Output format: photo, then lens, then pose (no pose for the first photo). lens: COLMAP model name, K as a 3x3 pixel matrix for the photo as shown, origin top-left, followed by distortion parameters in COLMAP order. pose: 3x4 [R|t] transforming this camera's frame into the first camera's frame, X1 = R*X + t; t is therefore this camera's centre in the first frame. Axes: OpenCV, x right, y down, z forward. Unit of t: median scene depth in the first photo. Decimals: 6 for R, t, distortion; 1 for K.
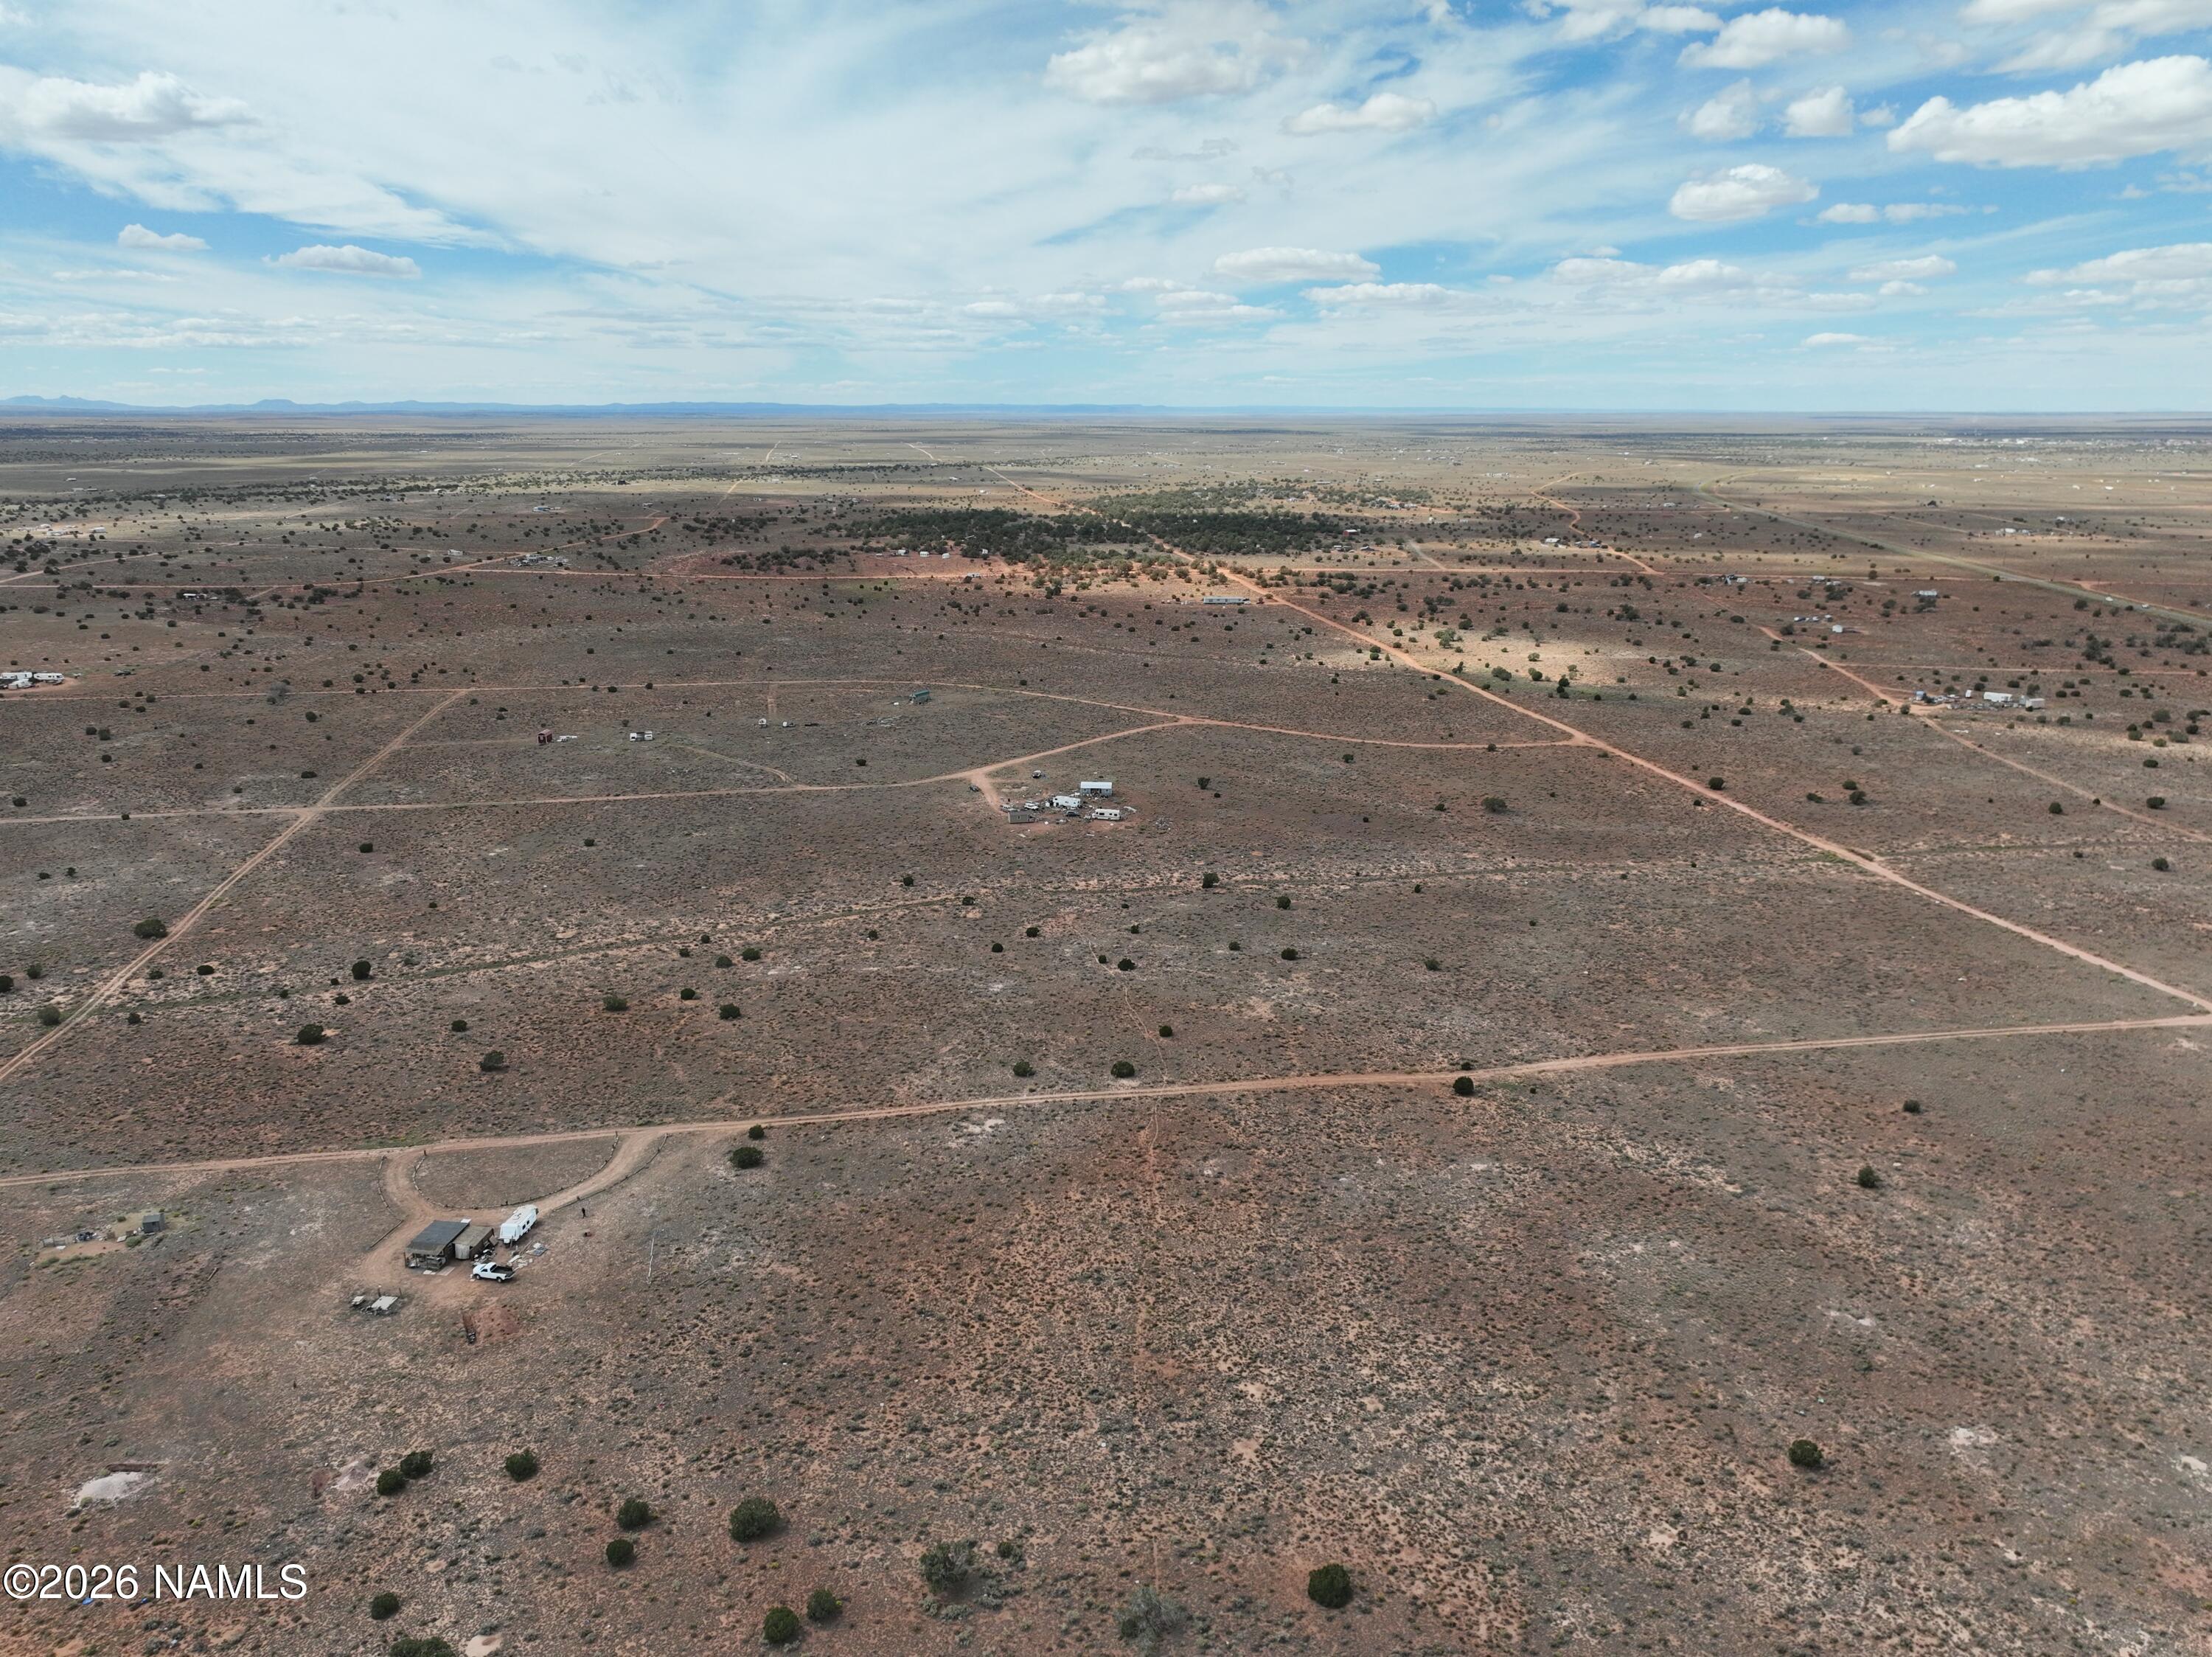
lens RADIAL K [[1557.2, 0, 1113.7], [0, 1557.2, 852.4], [0, 0, 1]] dist [-0.005326, 0.021990]
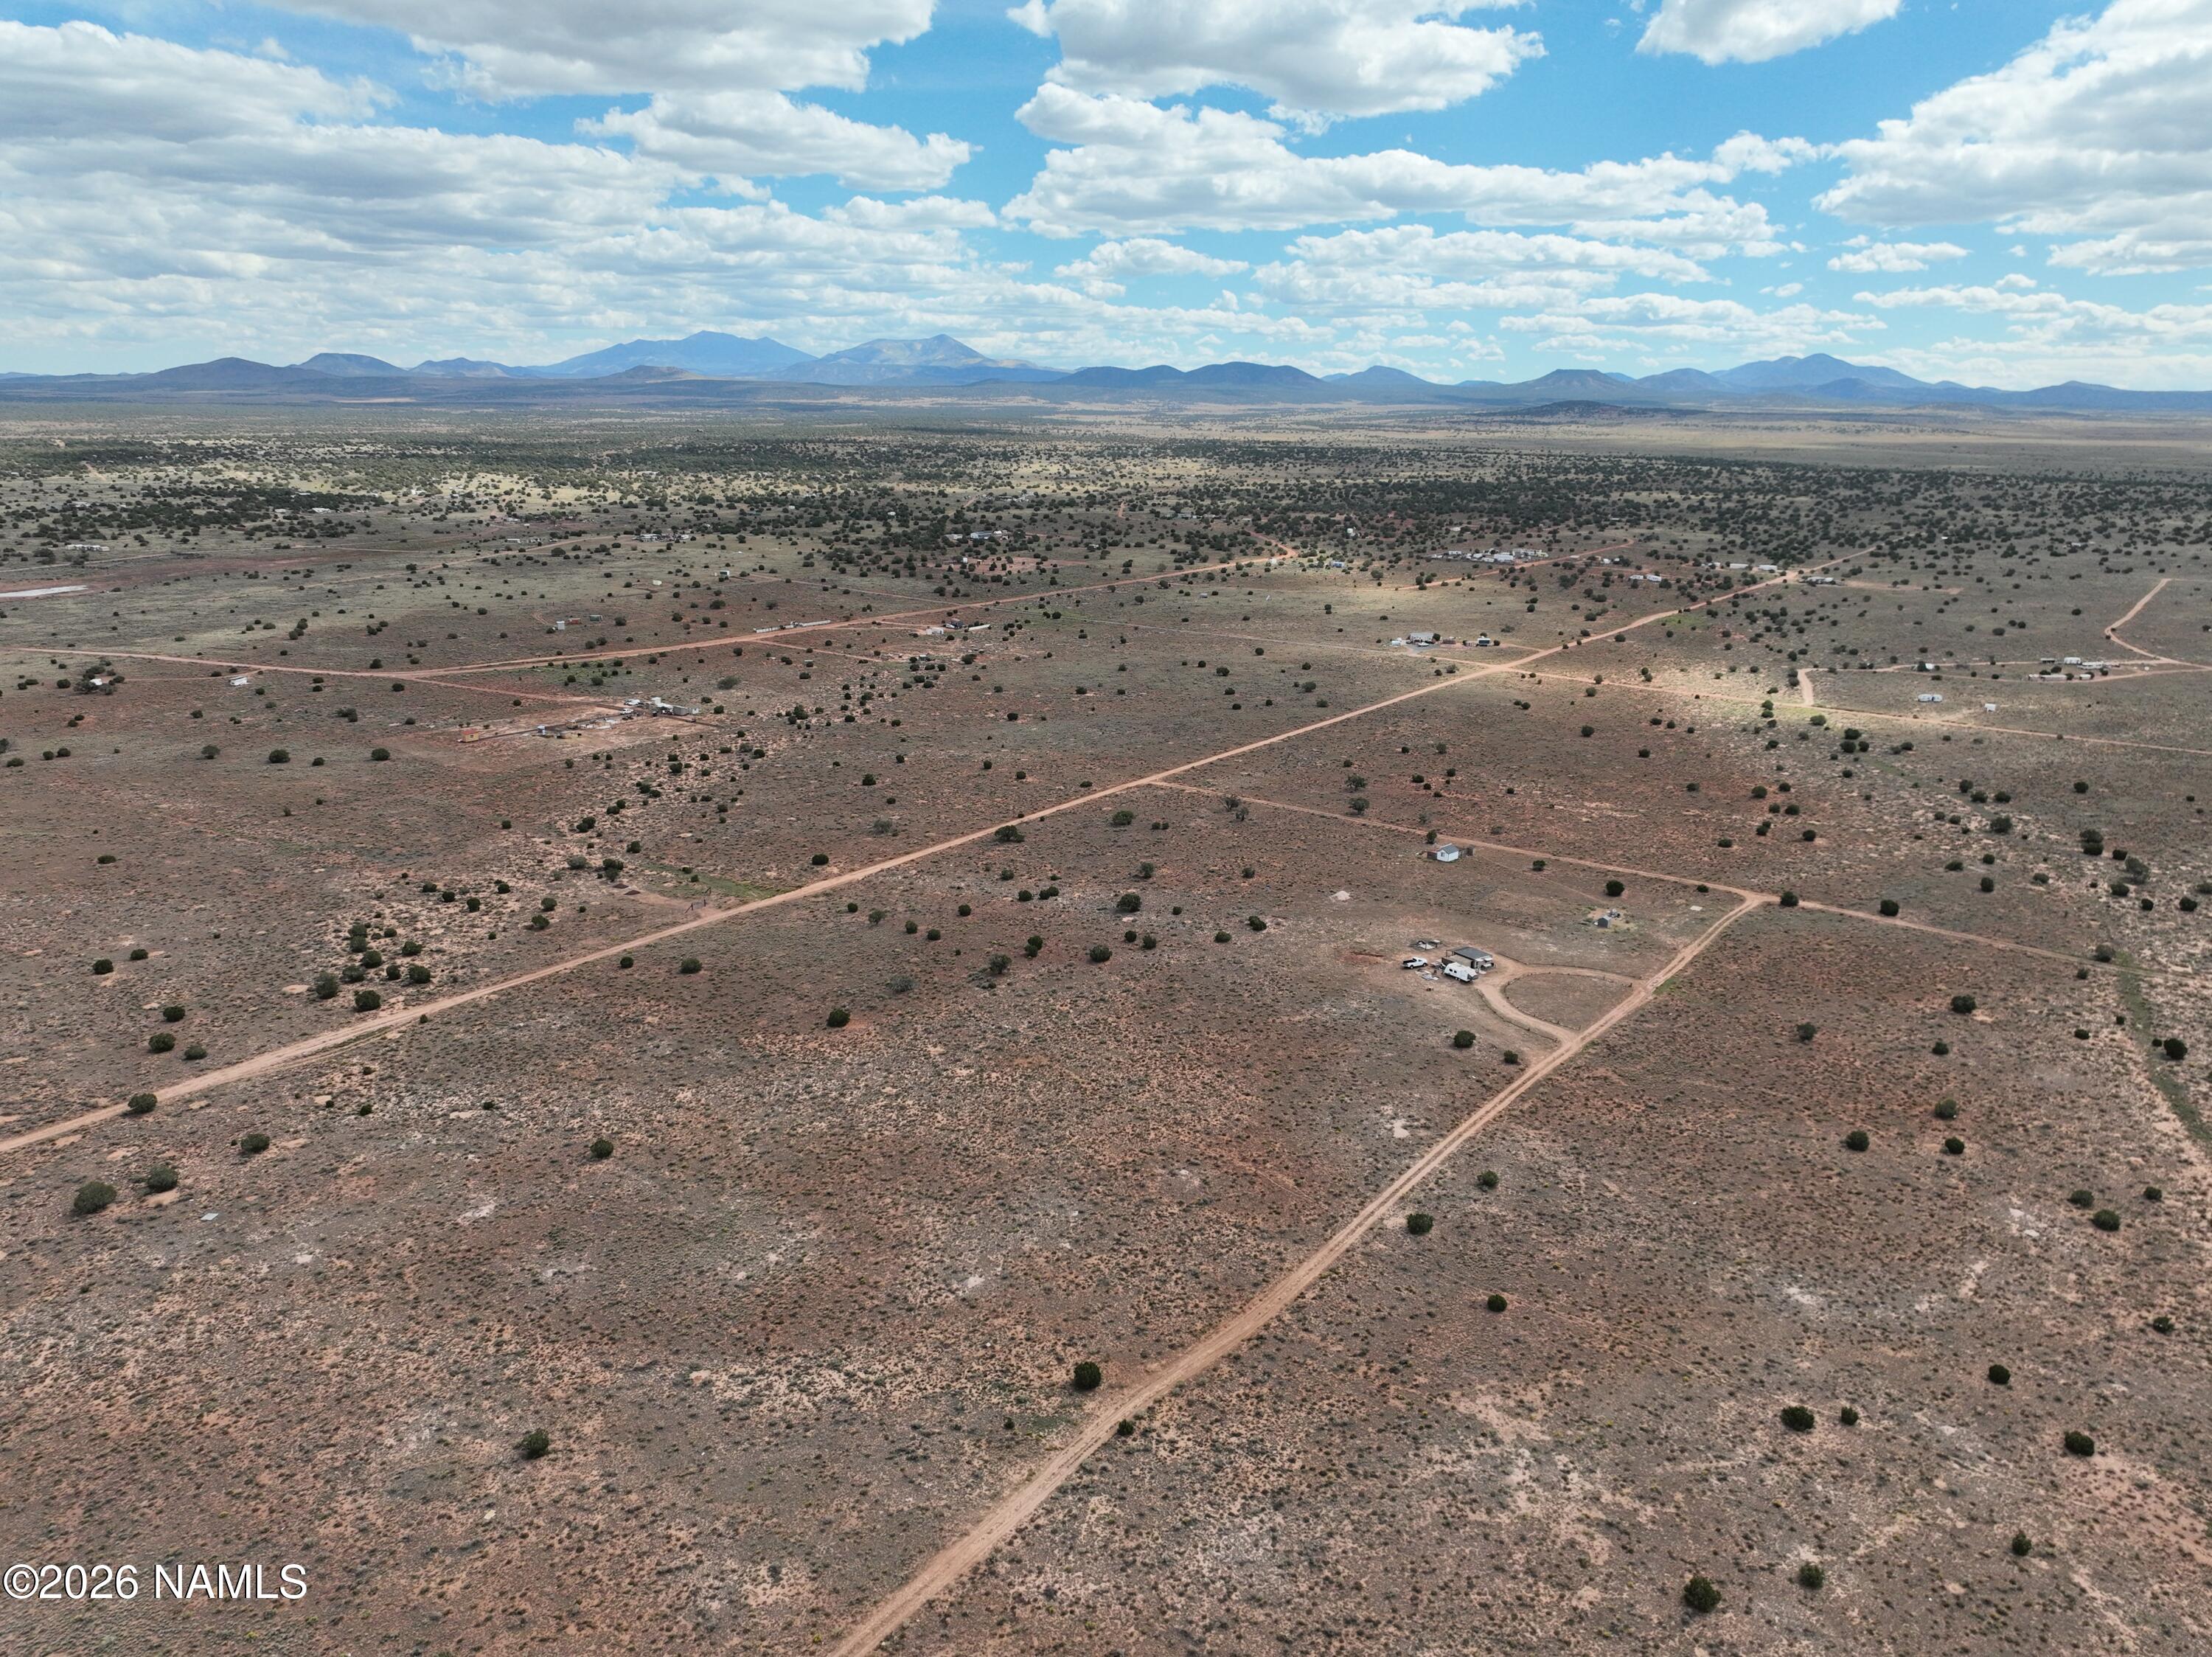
lens RADIAL K [[1557.2, 0, 1105.6], [0, 1557.2, 825.3], [0, 0, 1]] dist [-0.005326, 0.021990]
pose [[-0.746532, 0.170510, -0.643130, 0.659841], [-0.195015, 0.868078, 0.456519, -0.407143], [0.636128, 0.466226, -0.614796, 1.388428]]
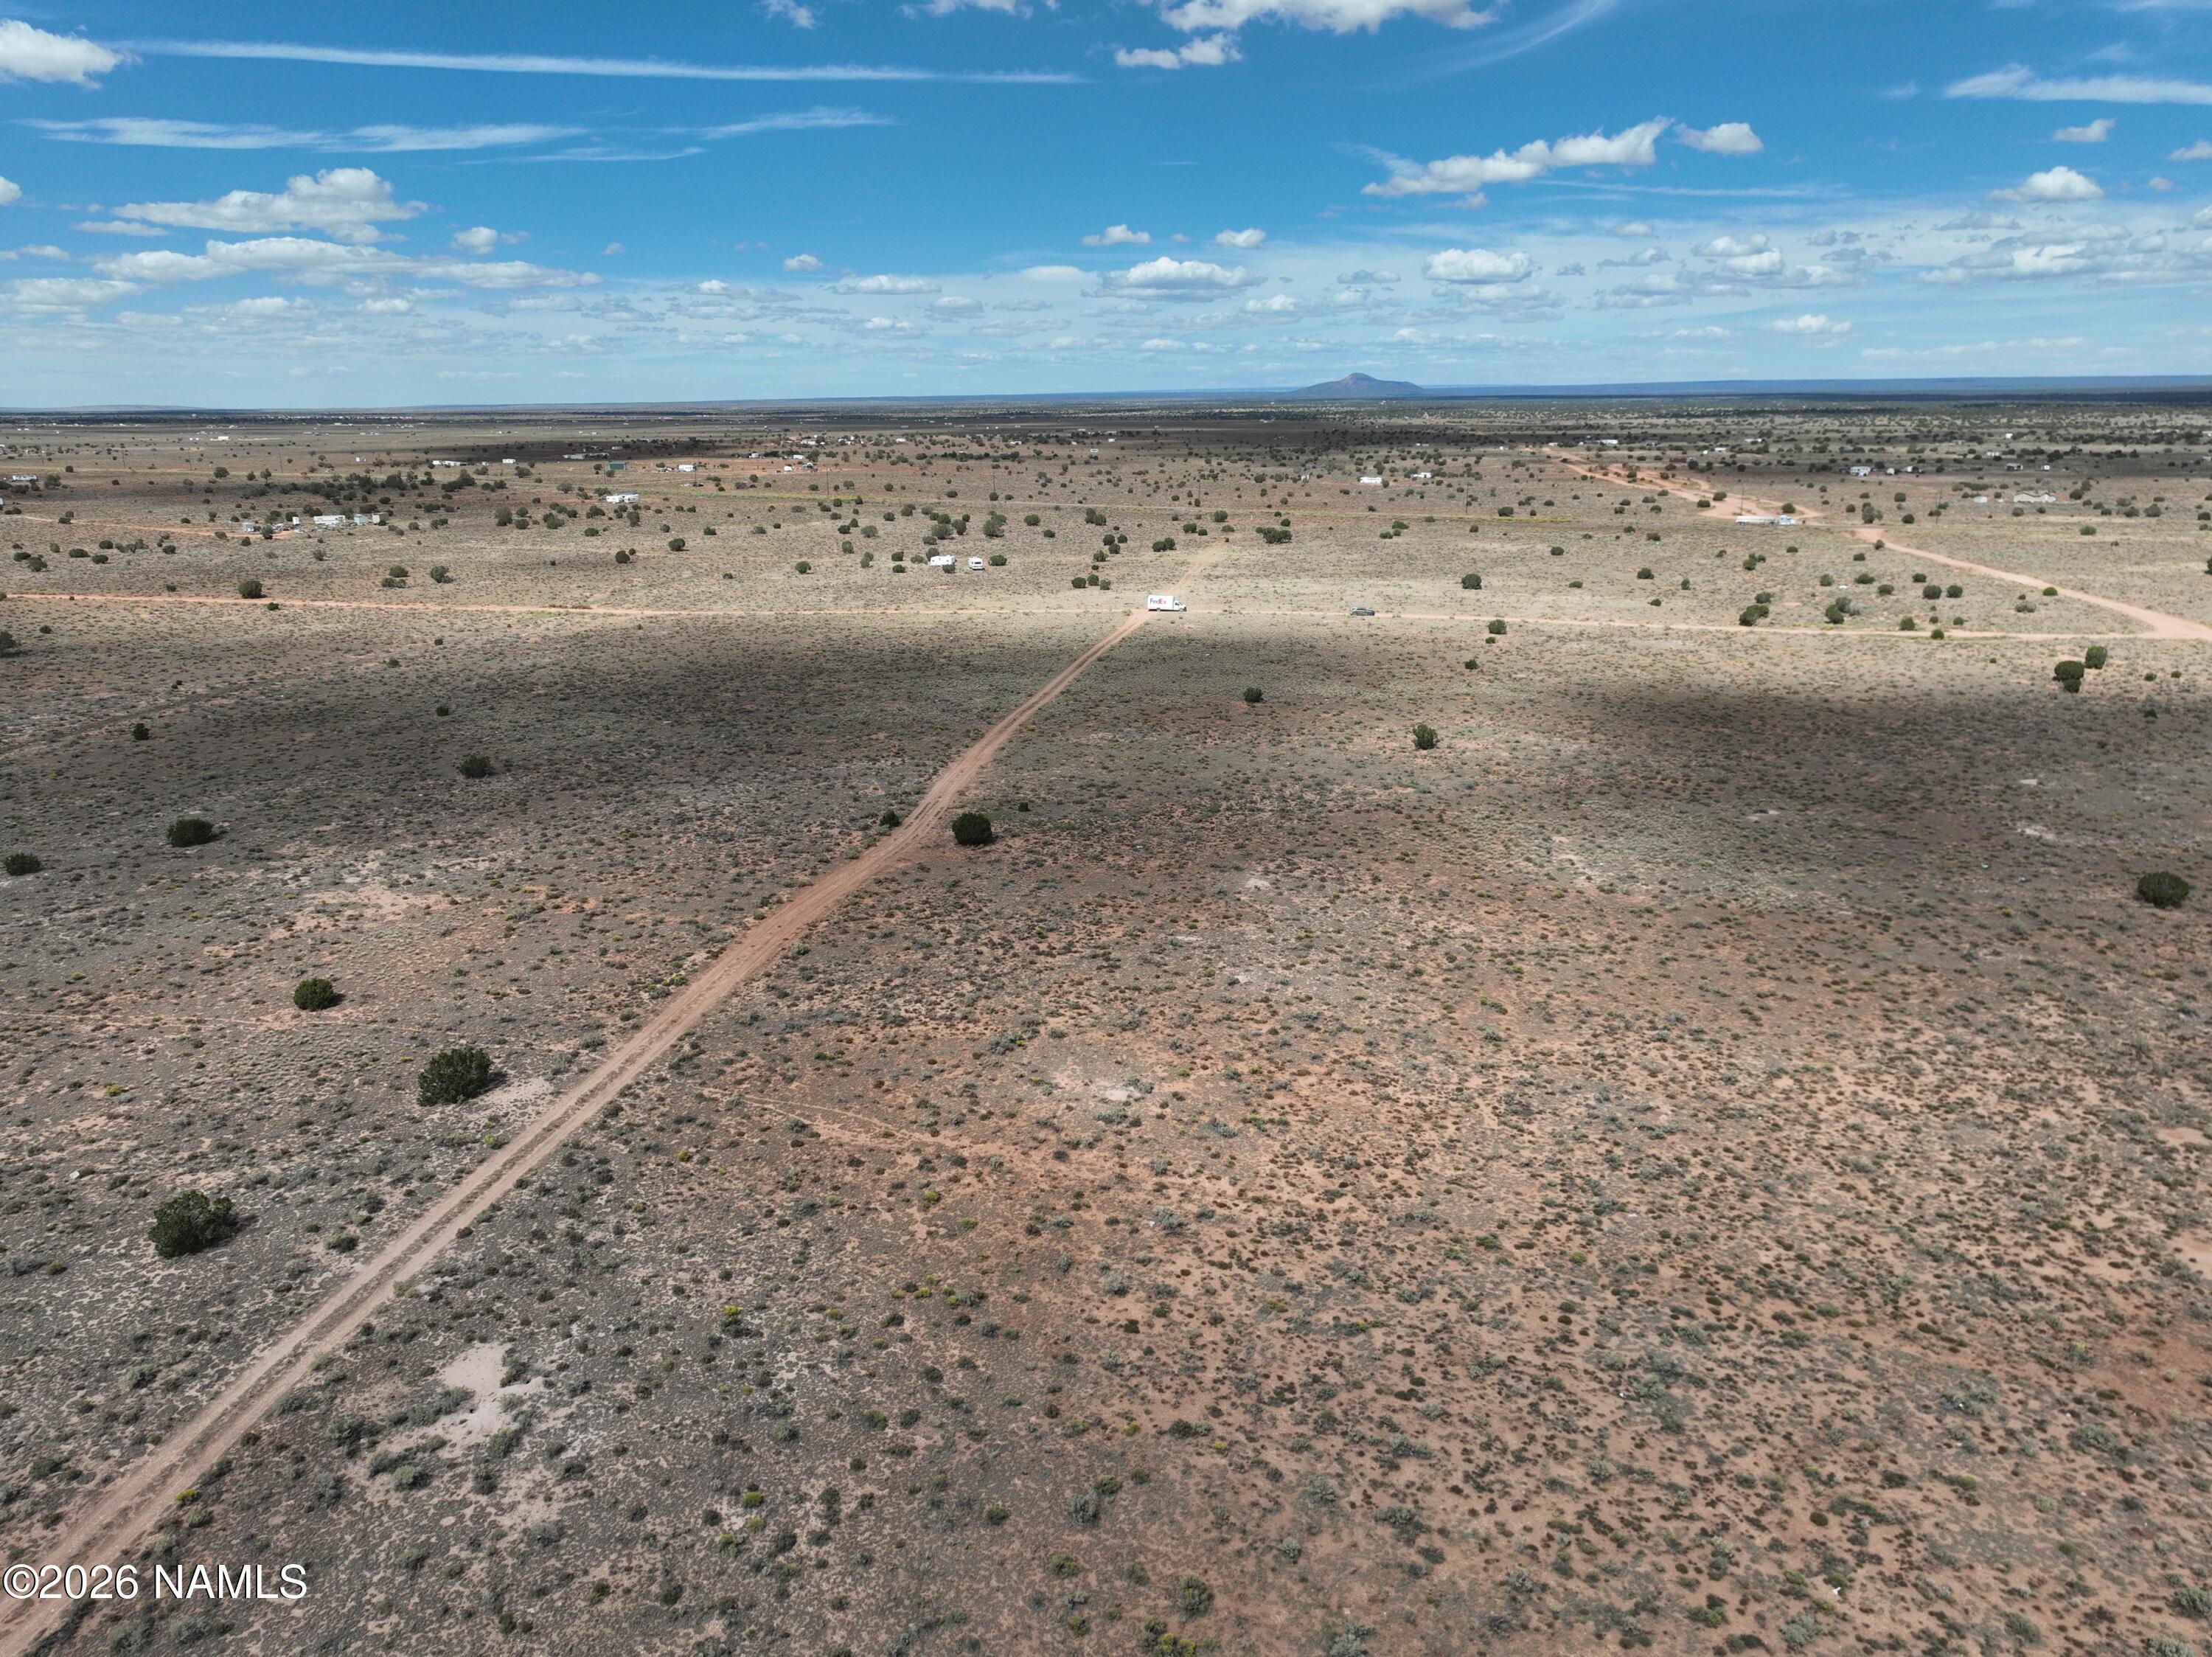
lens RADIAL K [[1557.2, 0, 1107.6], [0, 1557.2, 822.1], [0, 0, 1]] dist [-0.005326, 0.021990]
pose [[0.337984, -0.251148, 0.907023, -0.242061], [0.269493, 0.949209, 0.162408, 0.078953], [-0.901743, 0.189545, 0.388500, 0.795389]]
